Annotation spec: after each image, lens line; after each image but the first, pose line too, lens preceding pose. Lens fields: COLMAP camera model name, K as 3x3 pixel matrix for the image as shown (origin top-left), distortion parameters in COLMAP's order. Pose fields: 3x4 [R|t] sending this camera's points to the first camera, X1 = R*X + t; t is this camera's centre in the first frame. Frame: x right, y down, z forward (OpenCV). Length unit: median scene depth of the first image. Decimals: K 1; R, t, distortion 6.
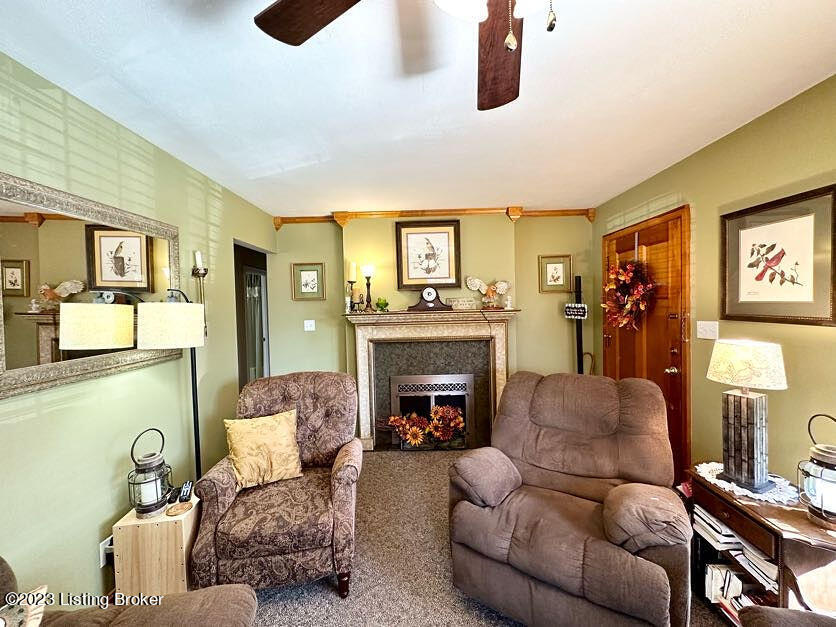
lens RADIAL K [[333.5, 0, 416.8], [0, 333.5, 312.6], [0, 0, 1]] dist [-0.001379, -0.000089]
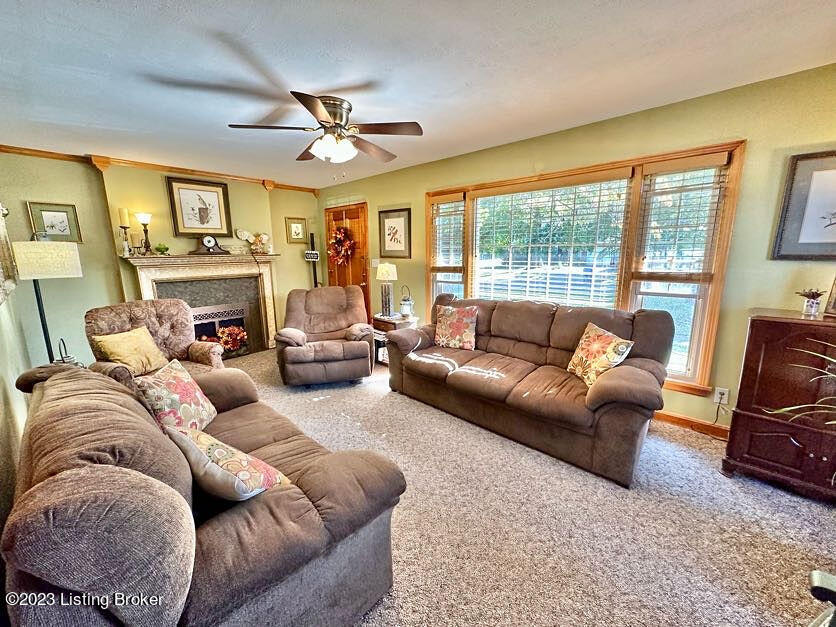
lens RADIAL K [[333.5, 0, 416.8], [0, 333.5, 312.6], [0, 0, 1]] dist [-0.001379, -0.000089]
pose [[0.664934, -0.120346, 0.737143, -0.408038], [0.013058, 0.988656, 0.149629, 0.033336], [-0.746788, -0.089868, 0.658962, -0.457864]]
